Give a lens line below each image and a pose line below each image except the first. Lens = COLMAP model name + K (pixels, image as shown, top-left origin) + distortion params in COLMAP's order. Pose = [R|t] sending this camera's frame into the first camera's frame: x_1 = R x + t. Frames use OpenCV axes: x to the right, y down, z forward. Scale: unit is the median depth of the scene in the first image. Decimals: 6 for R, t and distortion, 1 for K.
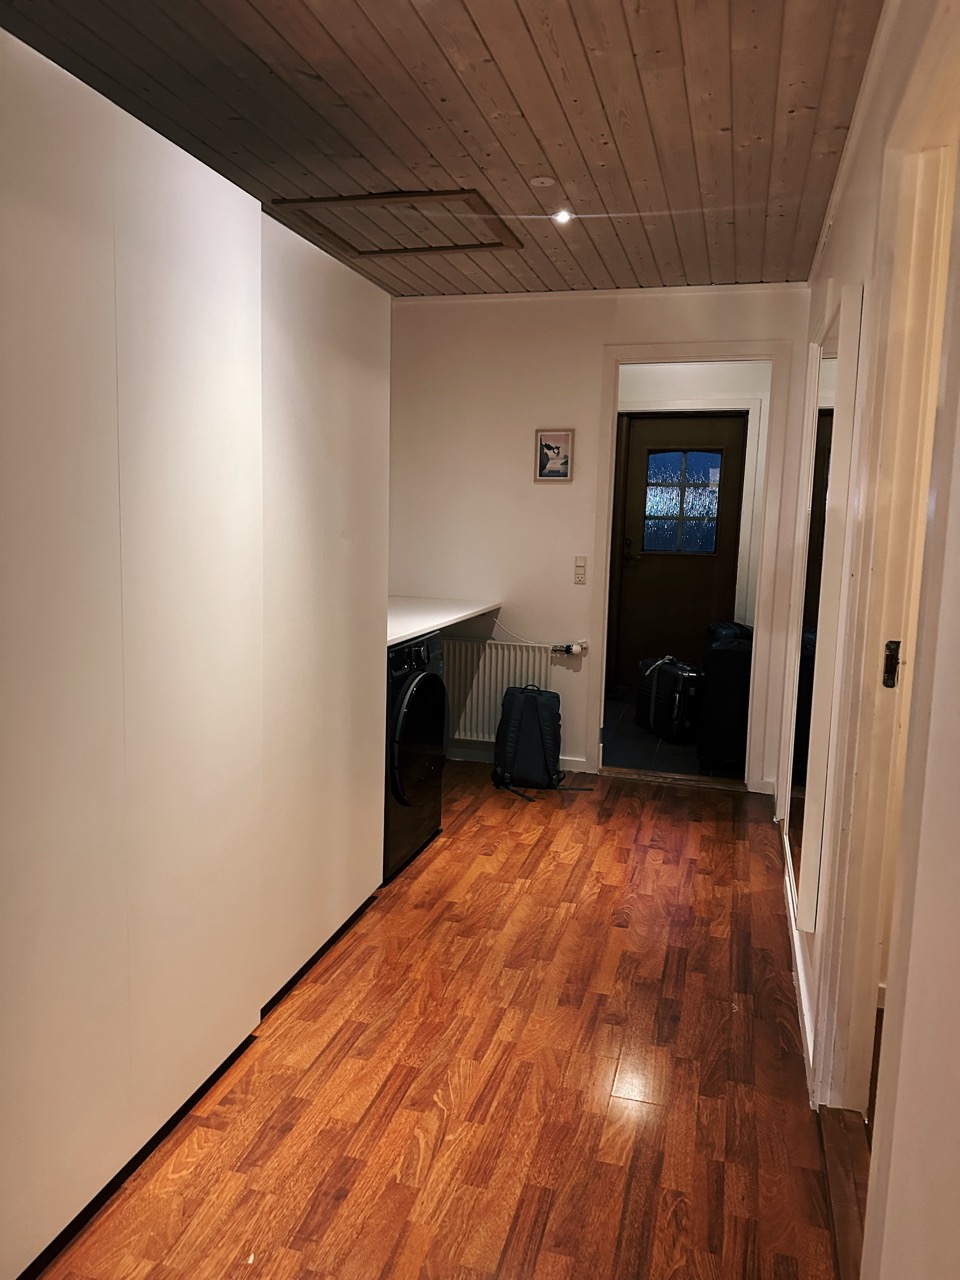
lens RADIAL K [[903.2, 0, 478.2], [0, 903.2, 642.2], [0, 0, 1]] dist [0.063249, -0.075322]
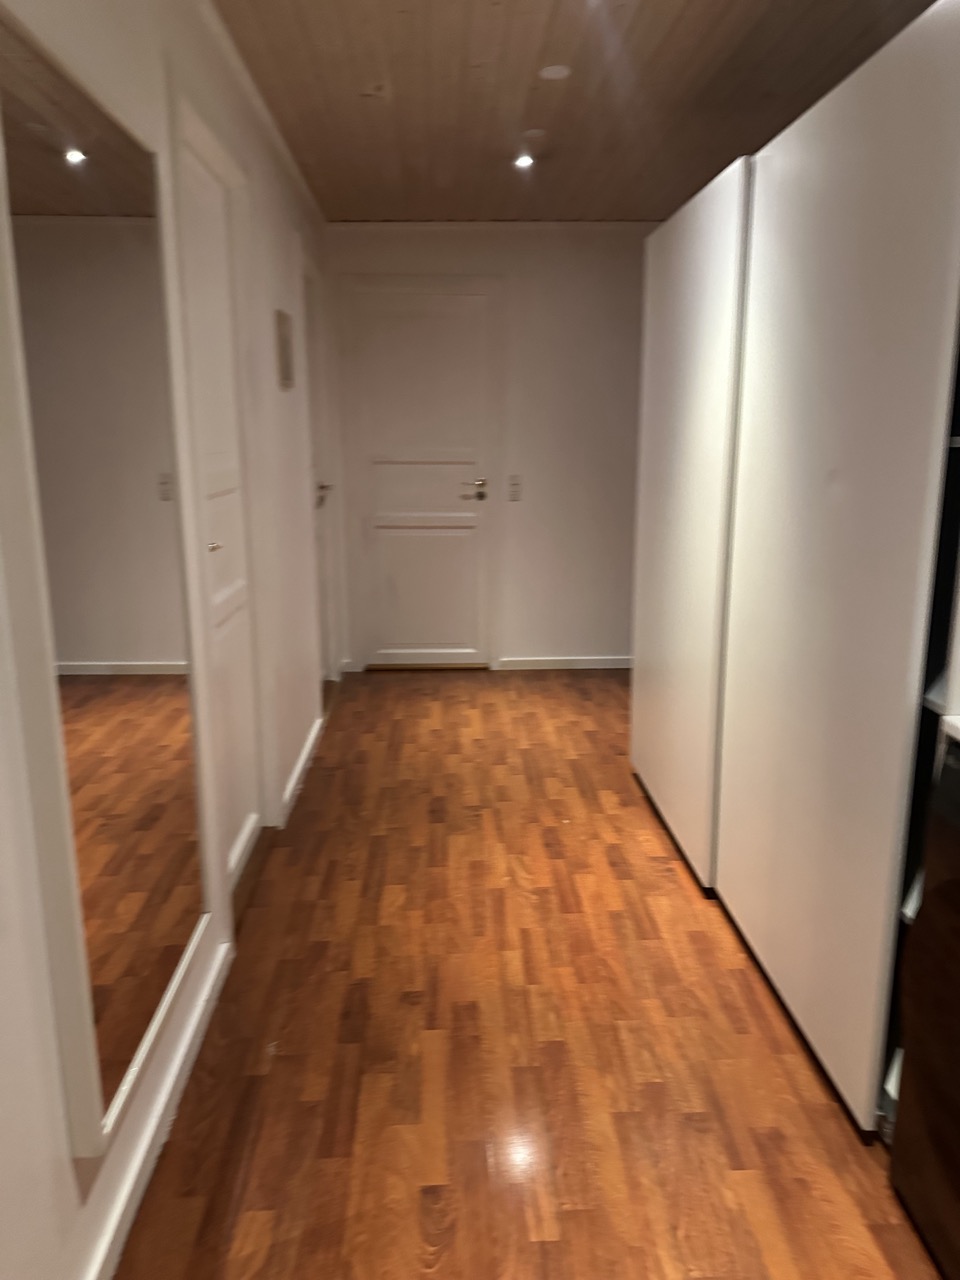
lens RADIAL K [[903.2, 0, 475.4], [0, 903.2, 637.5], [0, 0, 1]] dist [0.063249, -0.075322]
pose [[-0.948761, 0.044724, -0.312814, 0.368885], [-0.070182, 0.935386, 0.346595, -0.252433], [0.308103, 0.350790, -0.884318, 1.746835]]
